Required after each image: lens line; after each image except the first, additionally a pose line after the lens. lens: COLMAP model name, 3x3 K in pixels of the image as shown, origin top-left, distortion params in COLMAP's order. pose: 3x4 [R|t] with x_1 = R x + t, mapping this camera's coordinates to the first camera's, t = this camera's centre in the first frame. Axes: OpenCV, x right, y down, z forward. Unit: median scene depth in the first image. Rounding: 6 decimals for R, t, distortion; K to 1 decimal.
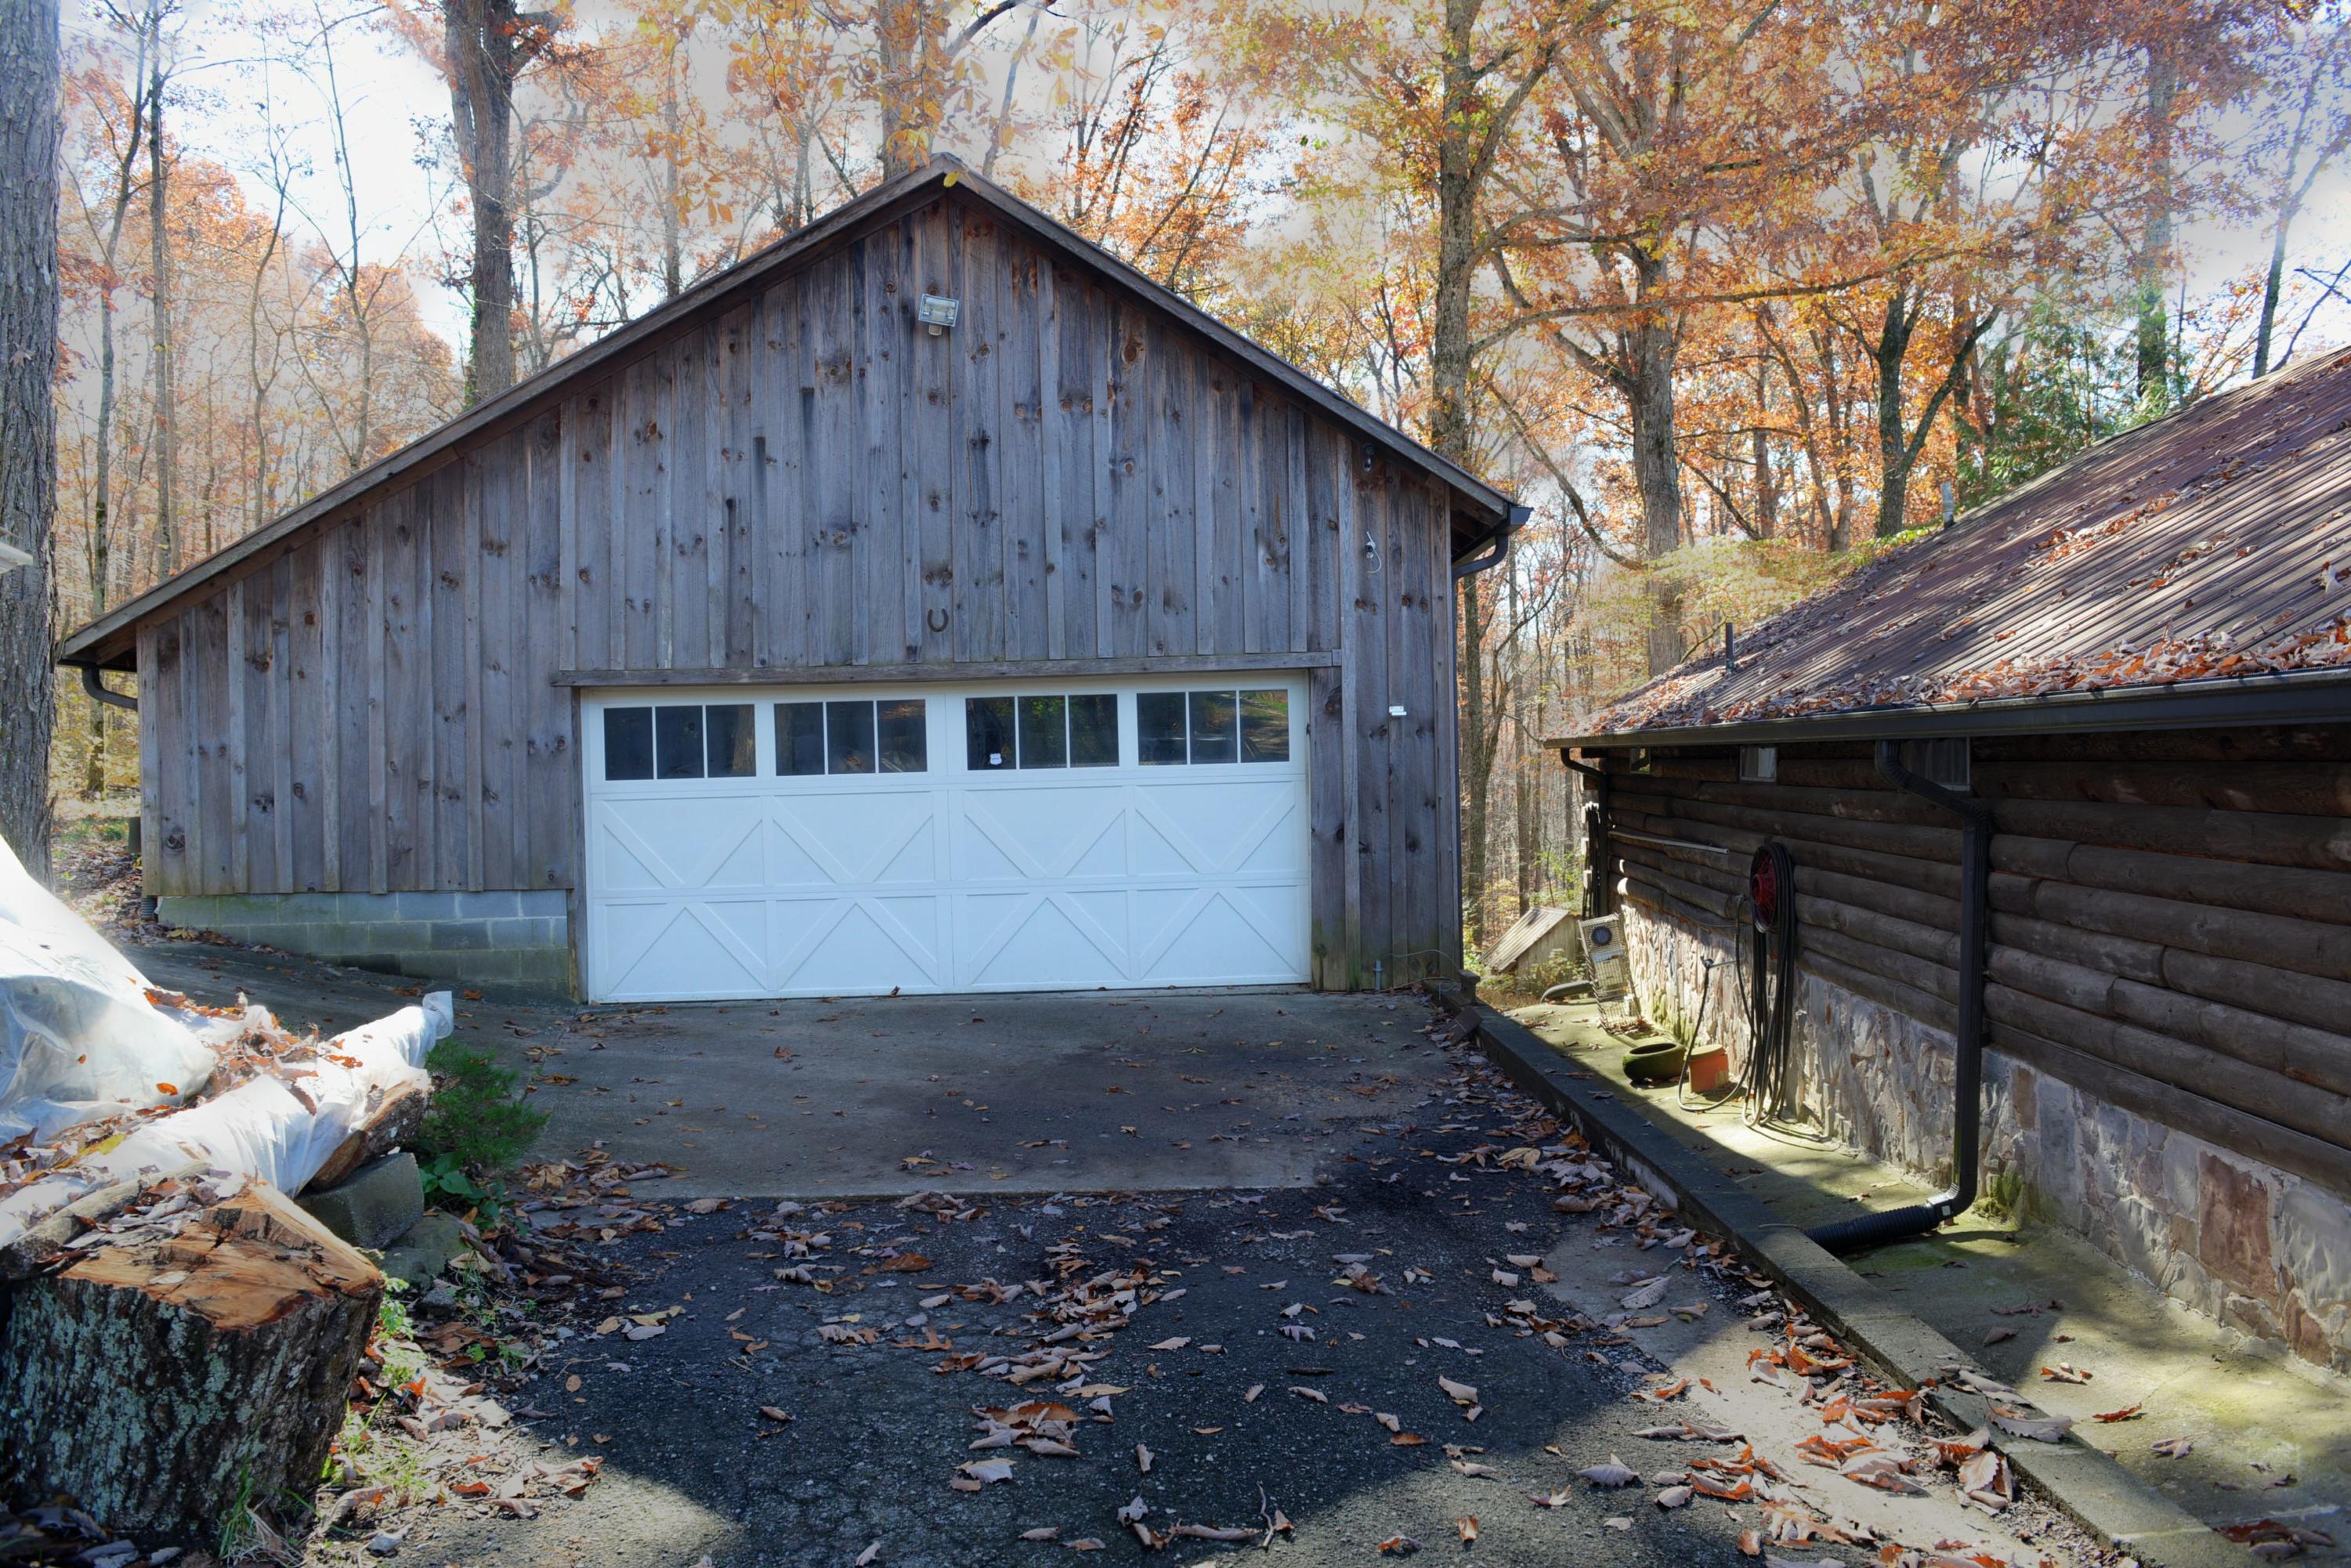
lens RADIAL K [[1697.9, 0, 1181.5], [0, 1697.9, 773.0], [0, 0, 1]] dist [-0.029266, -0.001551]
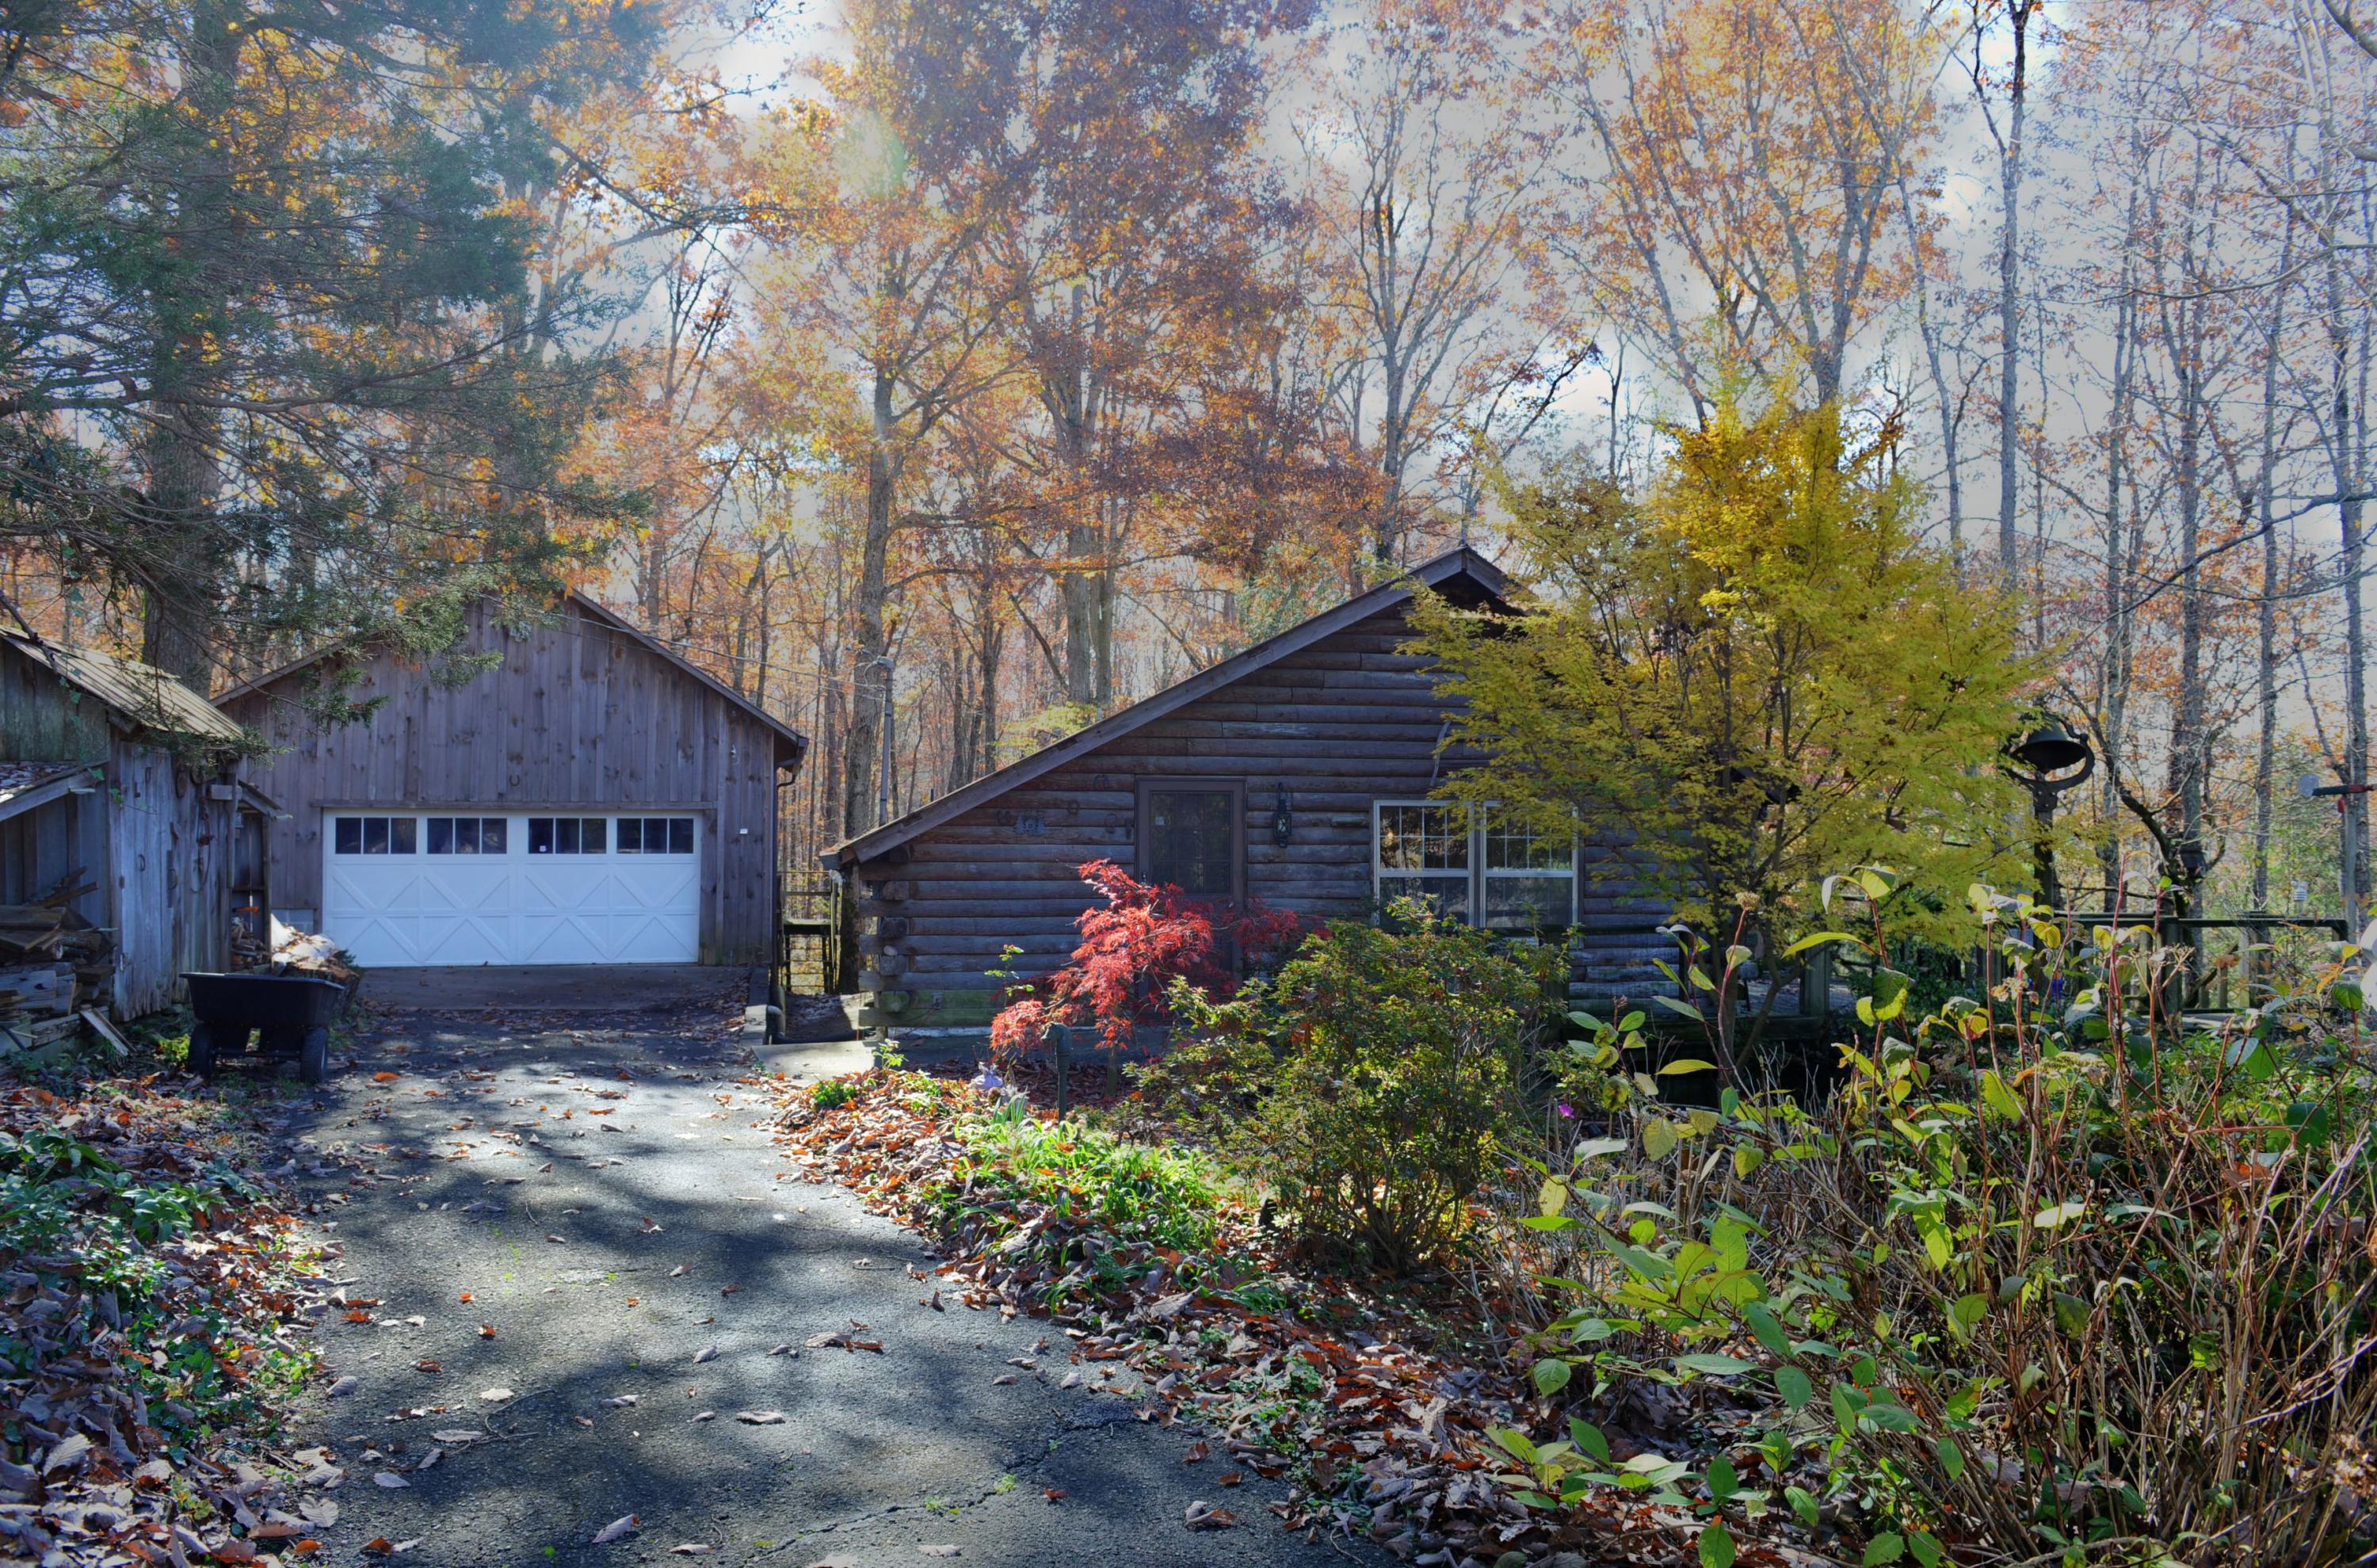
lens RADIAL K [[1716.8, 0, 1172.5], [0, 1716.8, 795.4], [0, 0, 1]] dist [-0.029266, -0.001551]
pose [[0.977866, 0.033940, 0.206461, 0.200241], [-0.028383, 0.999152, -0.029818, -0.031955], [-0.207298, 0.023298, 0.978000, -1.138745]]
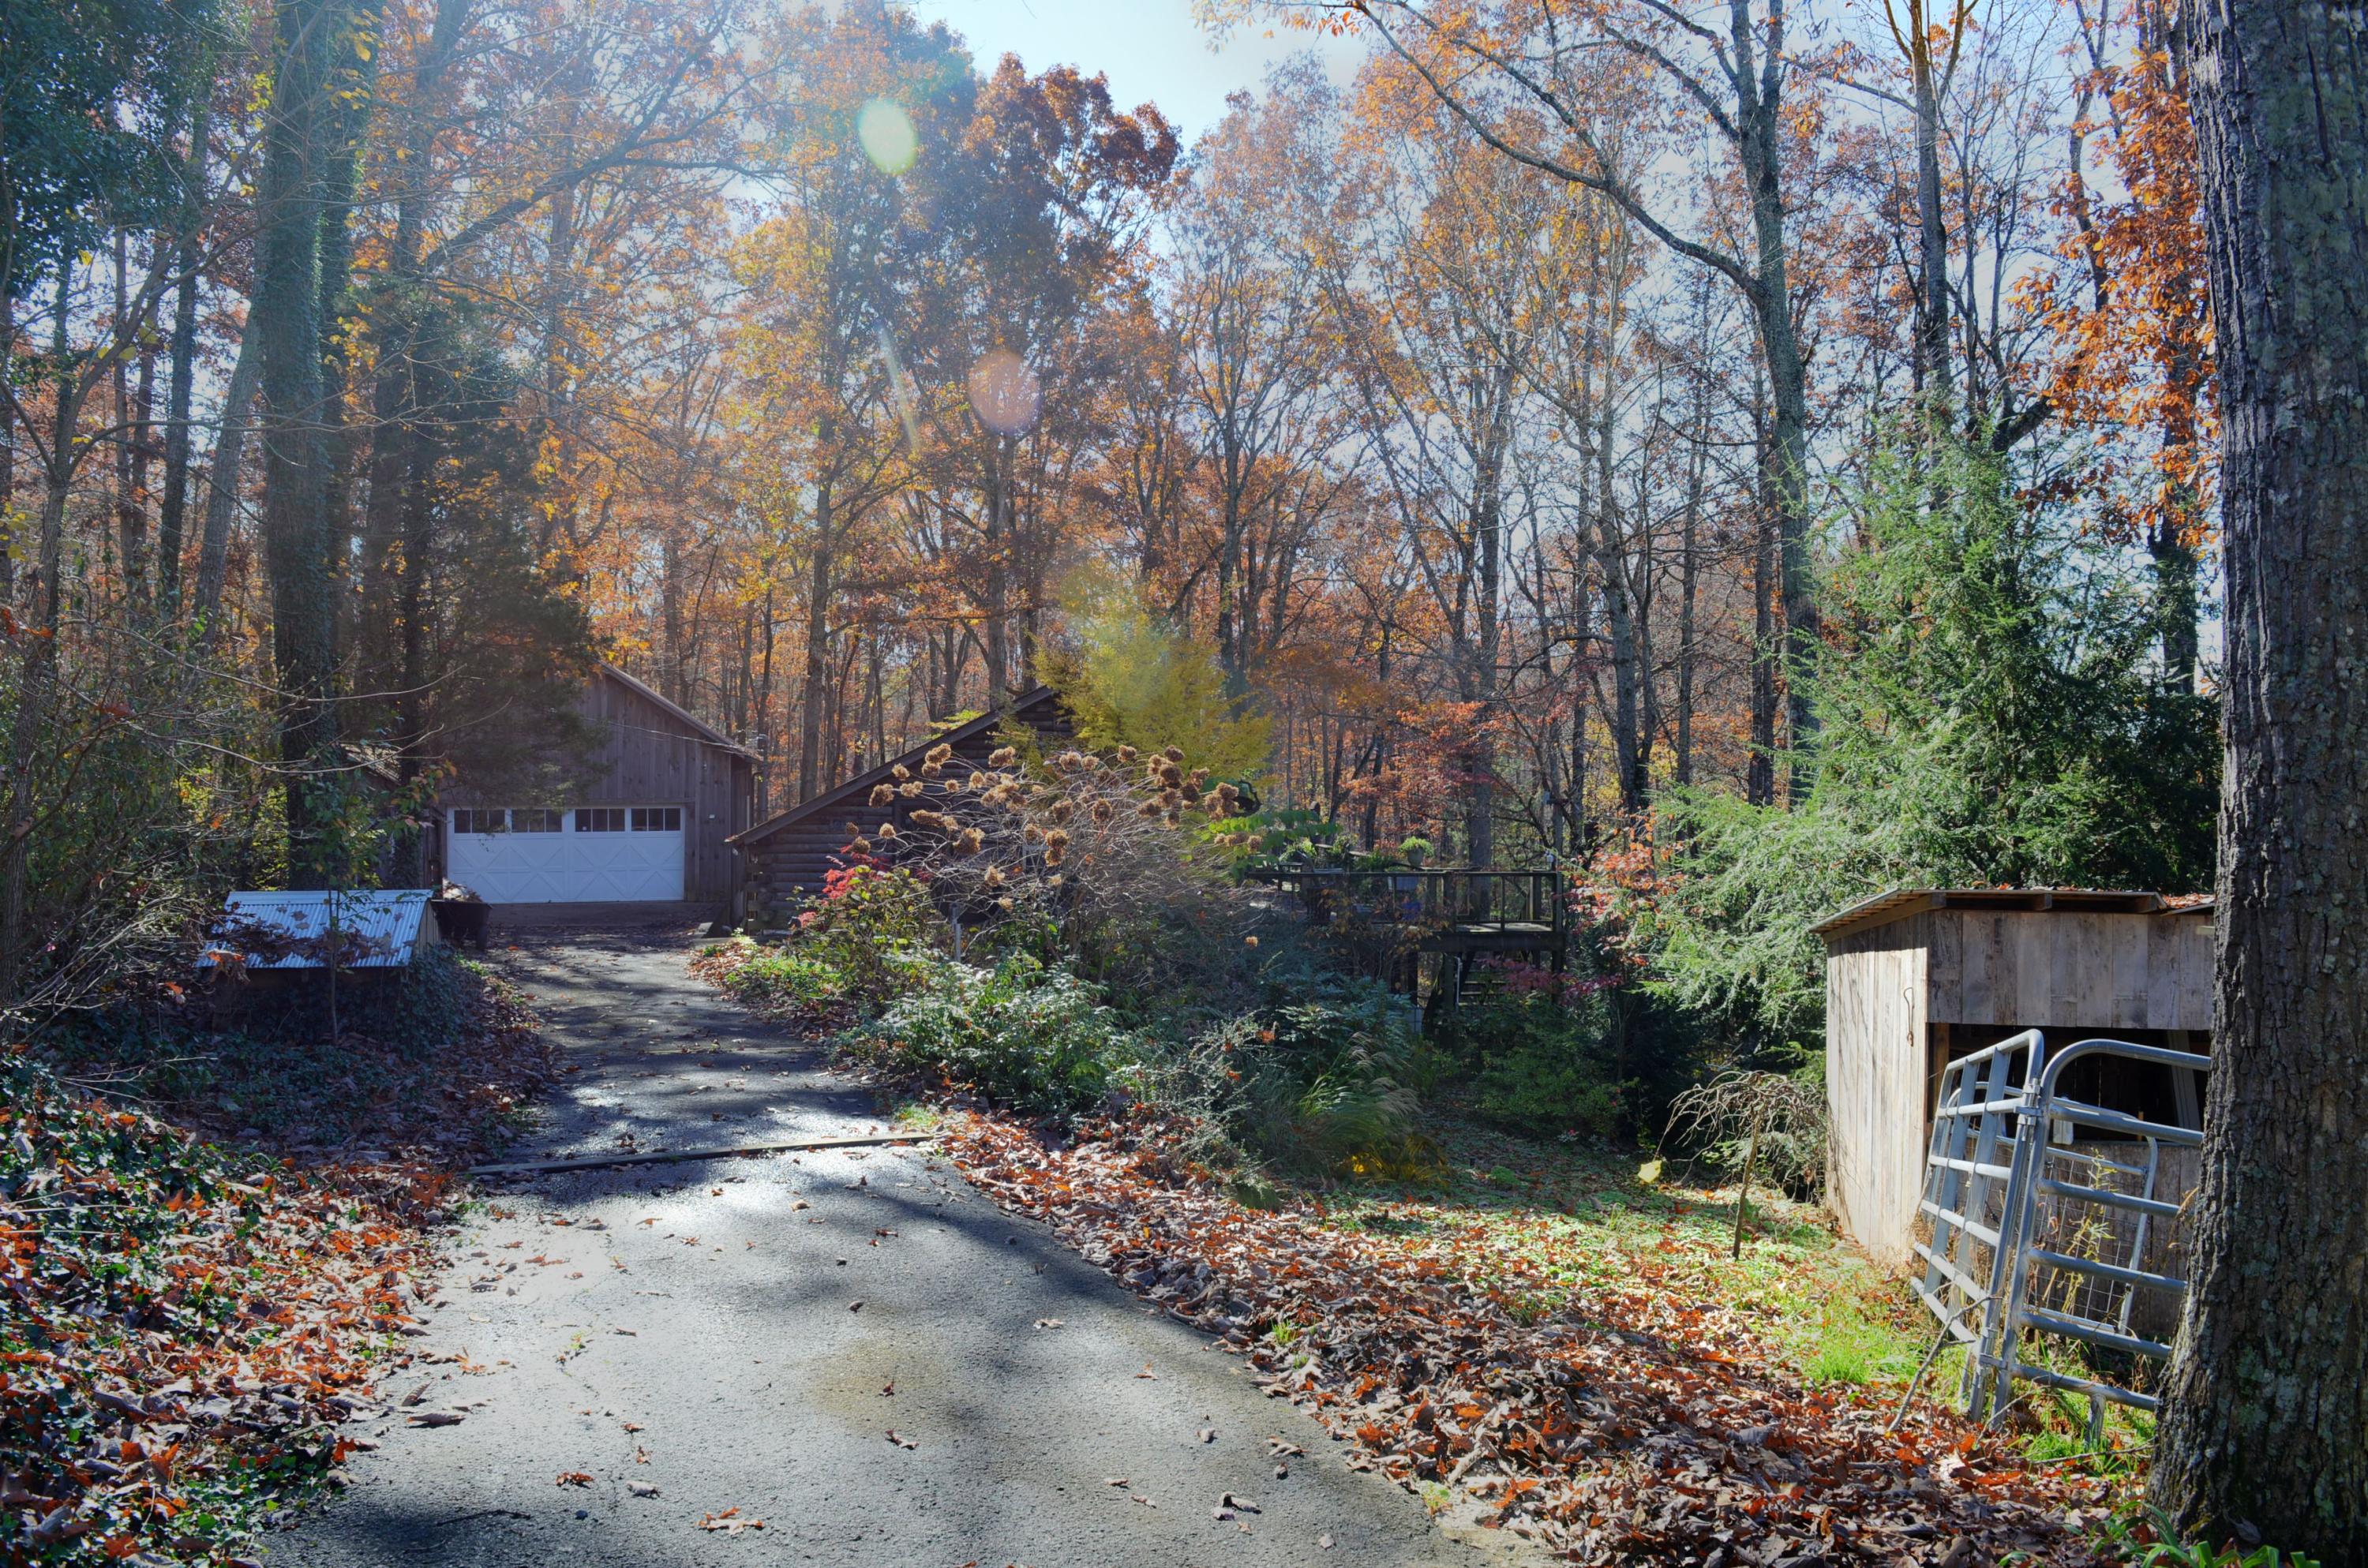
lens RADIAL K [[1710.1, 0, 1181.1], [0, 1710.1, 791.2], [0, 0, 1]] dist [-0.029266, -0.001551]
pose [[0.983077, 0.015657, 0.182521, 0.403615], [-0.016355, 0.999864, 0.002319, -0.103986], [-0.182460, -0.005265, 0.983199, -2.325965]]
